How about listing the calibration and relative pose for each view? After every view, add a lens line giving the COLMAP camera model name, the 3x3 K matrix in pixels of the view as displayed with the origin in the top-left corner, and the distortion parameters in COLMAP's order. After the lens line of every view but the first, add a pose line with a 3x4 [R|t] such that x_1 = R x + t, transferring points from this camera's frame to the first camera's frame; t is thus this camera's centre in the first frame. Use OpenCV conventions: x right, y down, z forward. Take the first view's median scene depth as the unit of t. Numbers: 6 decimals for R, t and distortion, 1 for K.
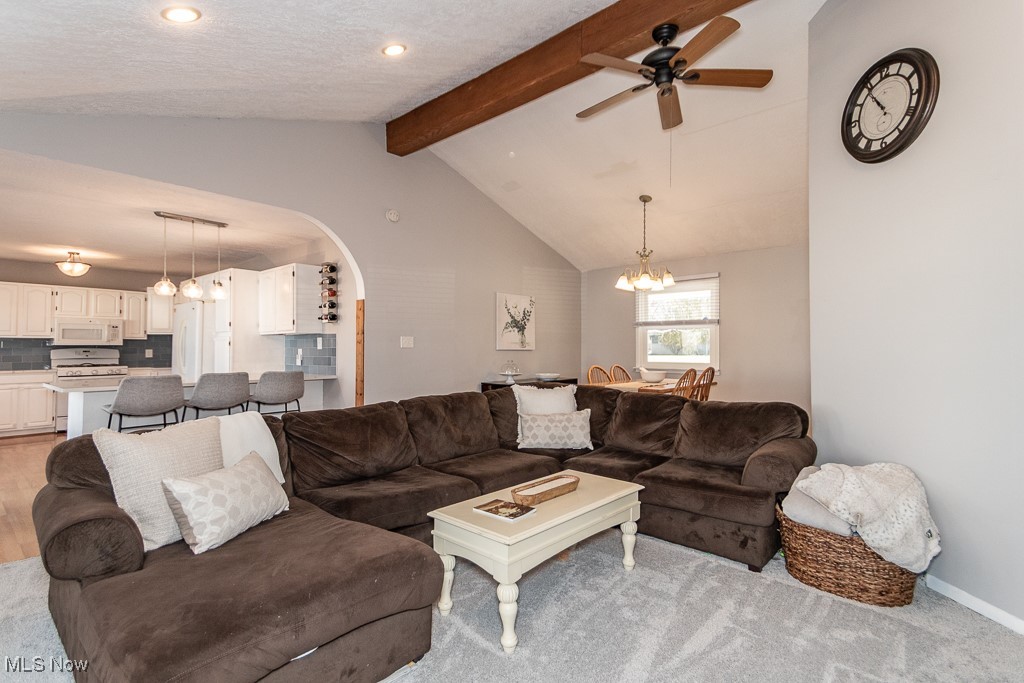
lens RADIAL K [[501.0, 0, 514.2], [0, 501.0, 338.6], [0, 0, 1]] dist [0.038866, -0.003472]
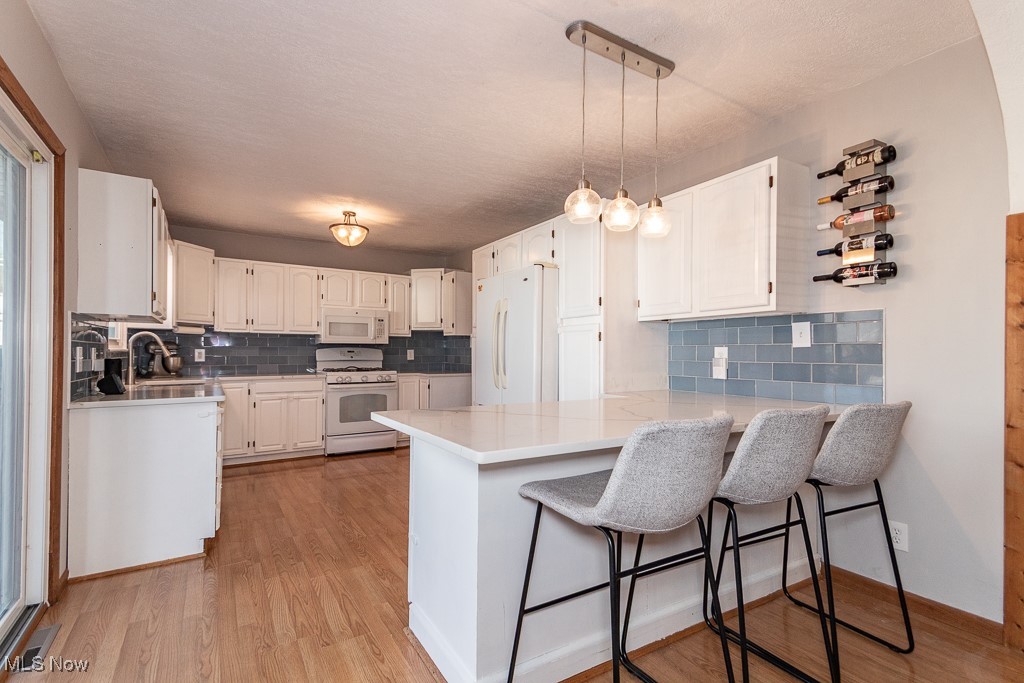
lens RADIAL K [[482.5, 0, 512.9], [0, 482.5, 350.8], [0, 0, 1]] dist [0.064148, -0.023219]
pose [[0.958035, 0.002629, -0.286641, -0.398824], [0.001771, 0.999885, 0.015091, 0.013727], [0.286647, -0.014965, 0.957919, 0.372014]]
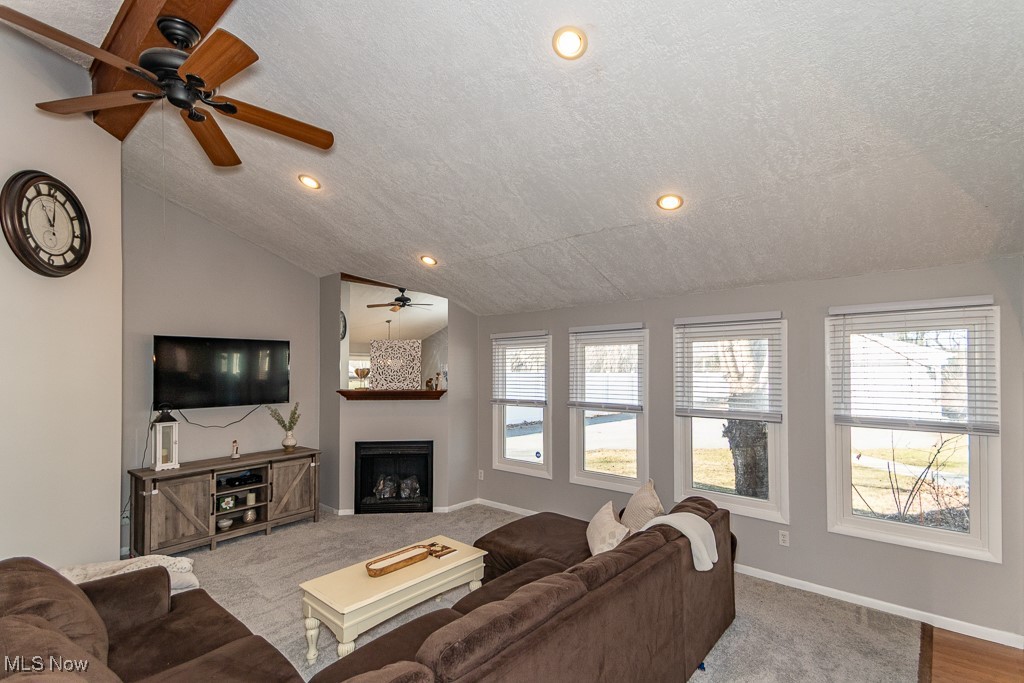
lens RADIAL K [[482.5, 0, 511.7], [0, 482.5, 369.6], [0, 0, 1]] dist [0.064148, -0.023219]
pose [[-0.998591, -0.000637, -0.053054, -0.051130], [0.000036, 0.999920, -0.012684, -0.057428], [0.053058, -0.012668, -0.998511, 0.770007]]
